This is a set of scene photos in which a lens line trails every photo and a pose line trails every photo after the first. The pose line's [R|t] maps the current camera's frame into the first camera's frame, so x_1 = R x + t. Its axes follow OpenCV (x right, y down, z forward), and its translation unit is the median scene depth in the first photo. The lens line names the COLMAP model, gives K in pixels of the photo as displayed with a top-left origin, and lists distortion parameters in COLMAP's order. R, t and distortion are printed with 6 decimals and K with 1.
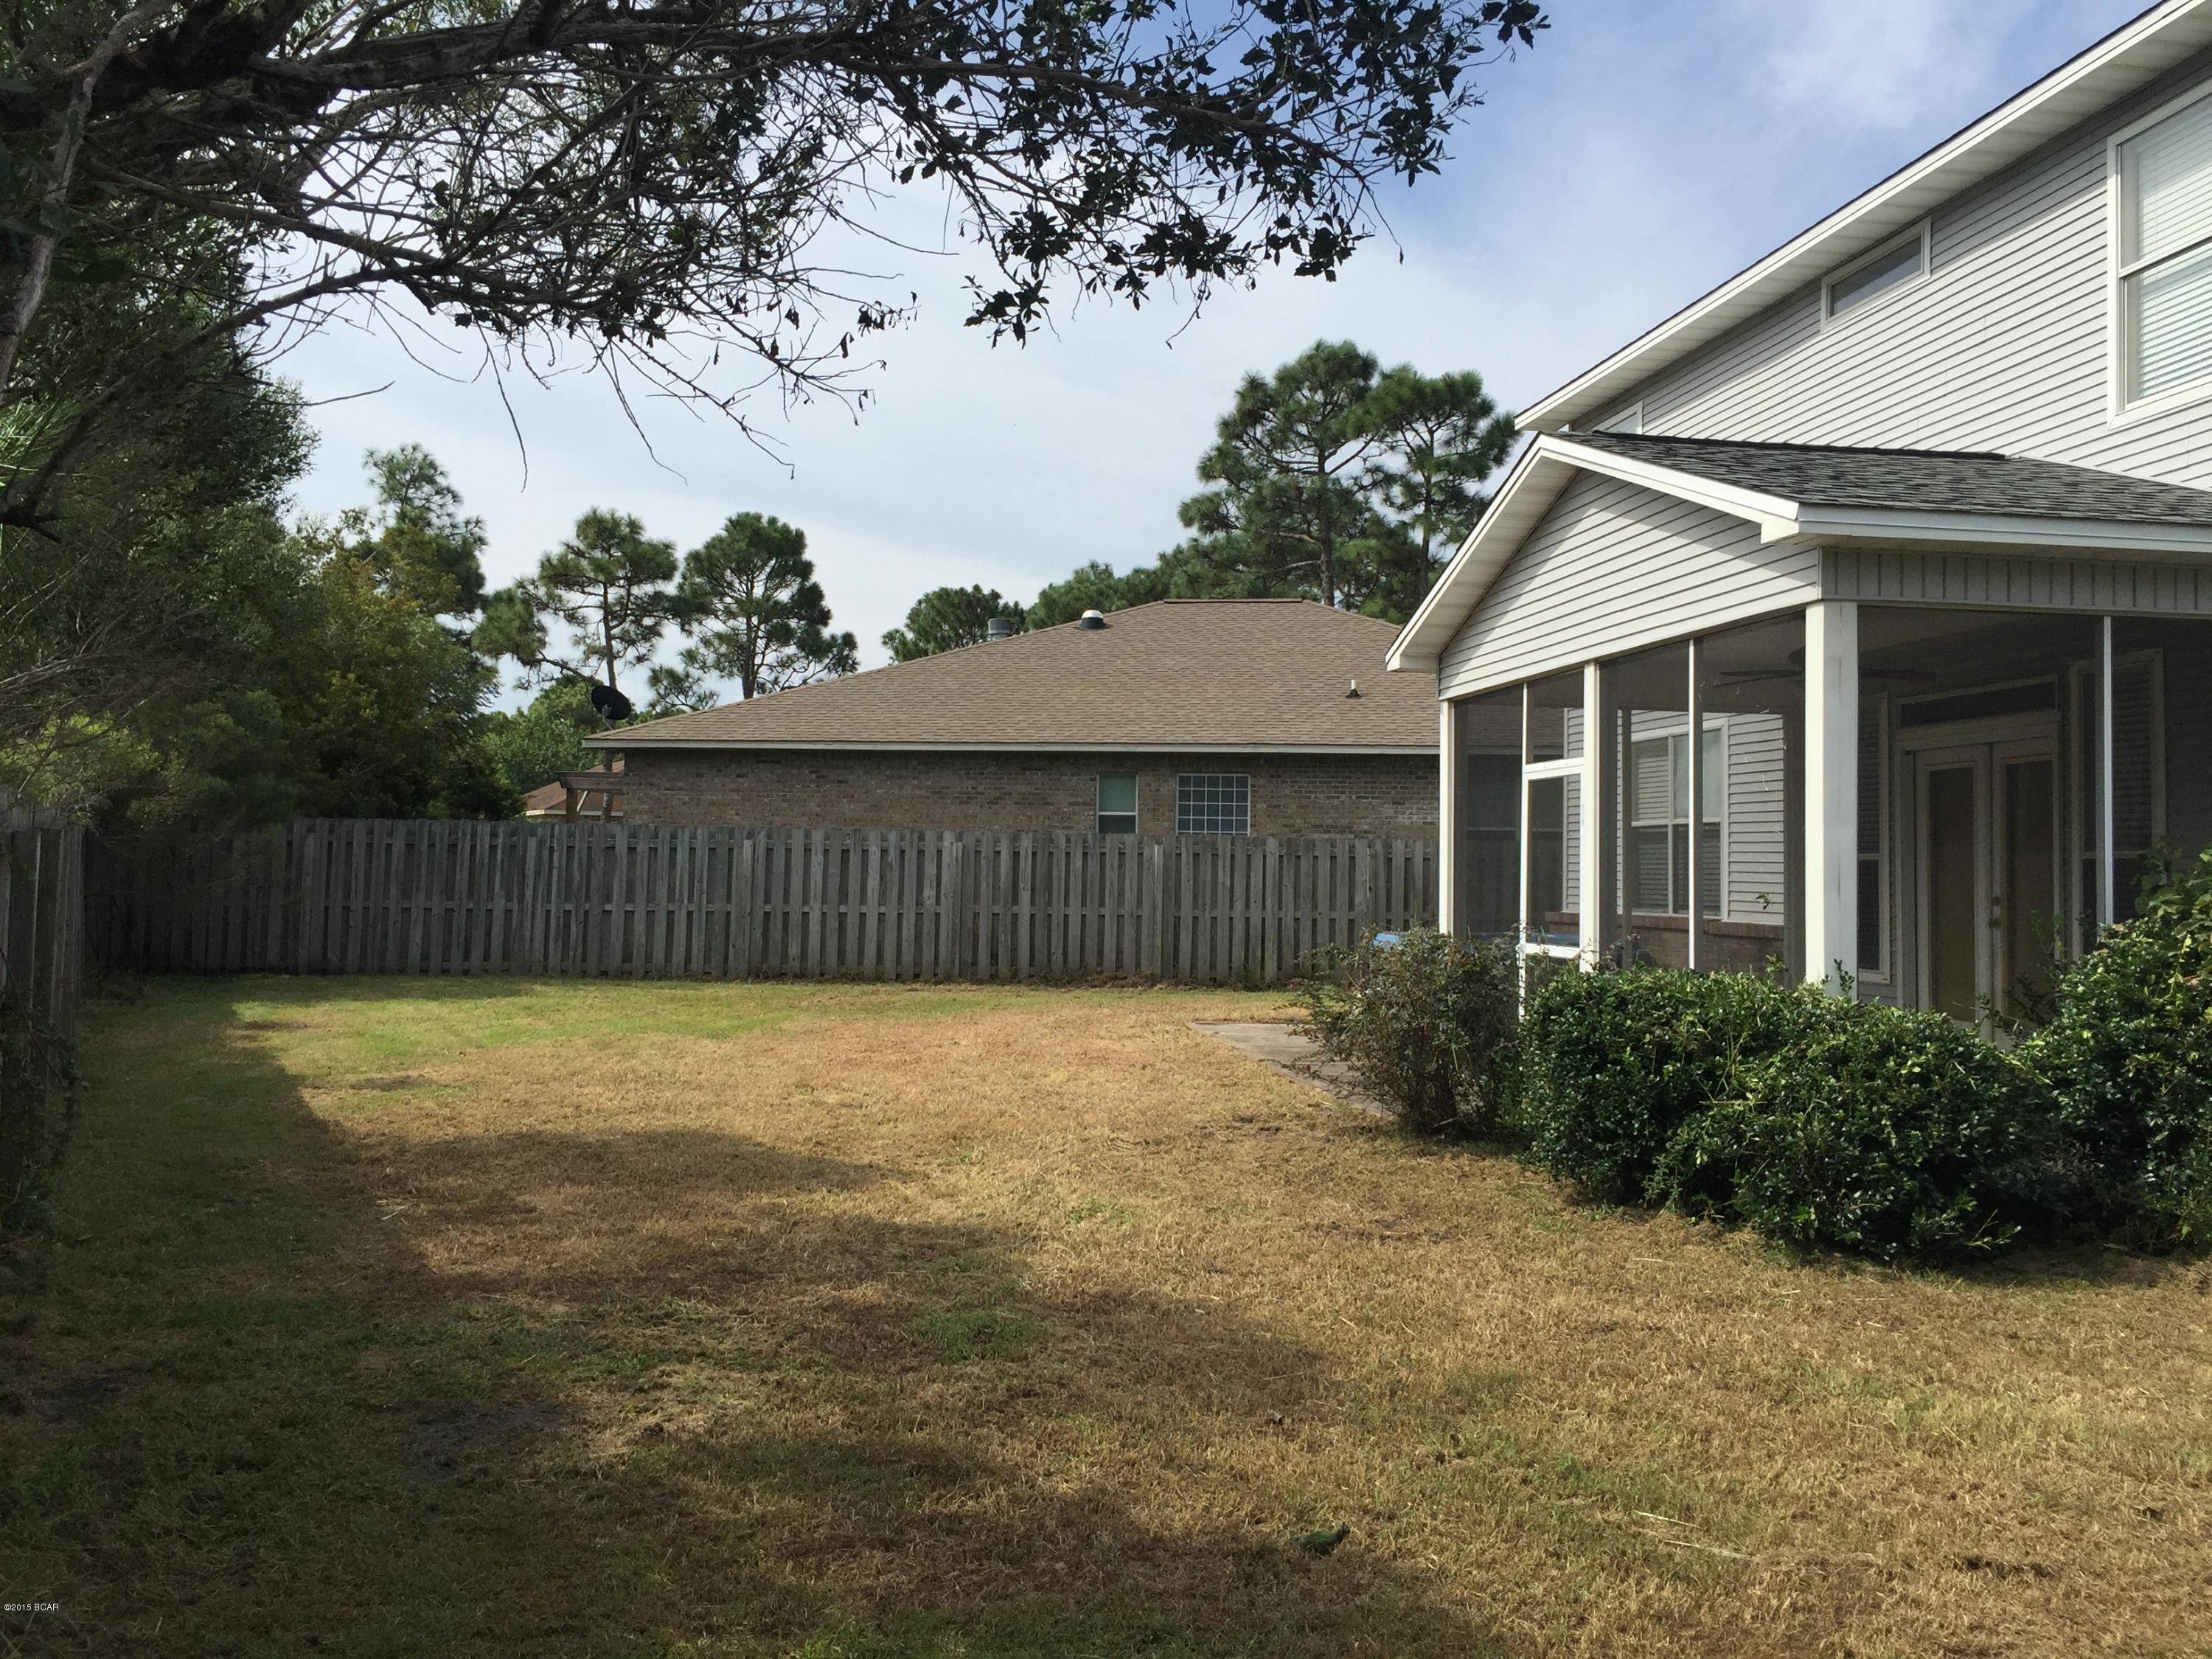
lens RADIAL K [[1891.2, 0, 1113.6], [0, 1891.2, 795.0], [0, 0, 1]] dist [0.103393, -0.151244]
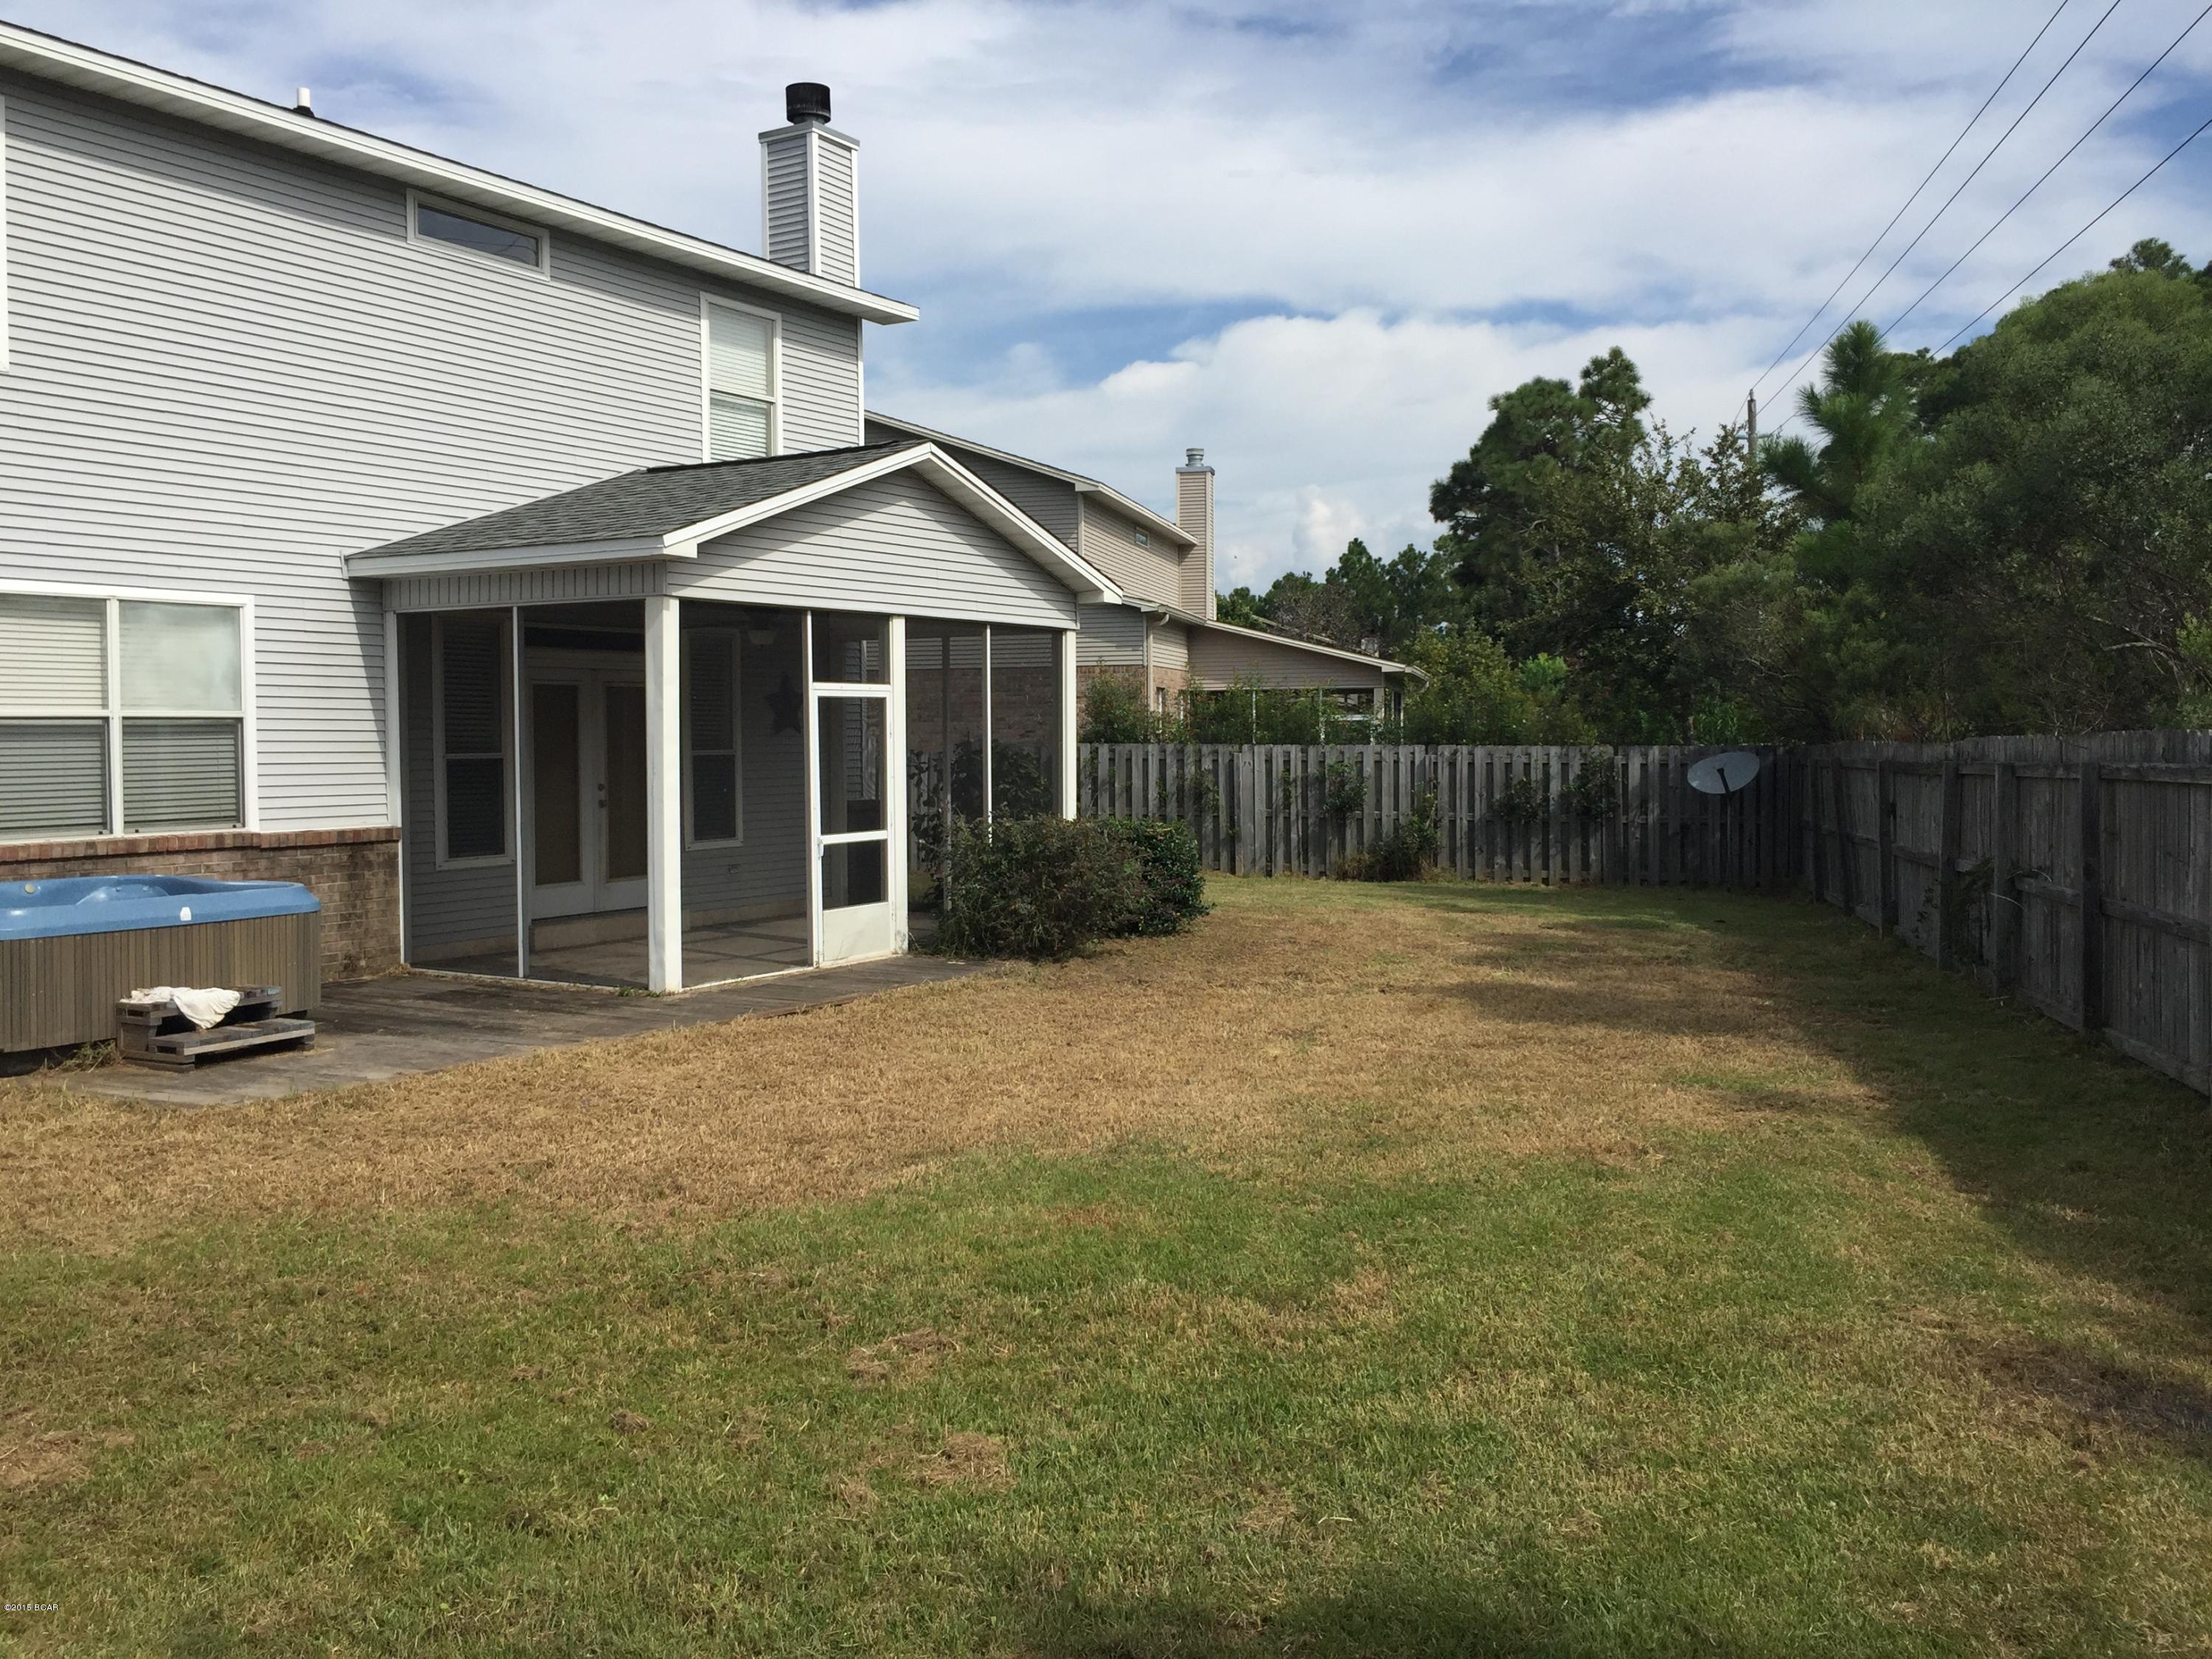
lens RADIAL K [[1880.7, 0, 1096.8], [0, 1880.7, 760.3], [0, 0, 1]] dist [0.063030, -0.107319]
pose [[-0.749604, -0.022766, 0.661495, -0.735211], [-0.037401, 0.999268, -0.007991, 0.036763], [-0.660829, -0.030731, -0.749907, 1.916403]]
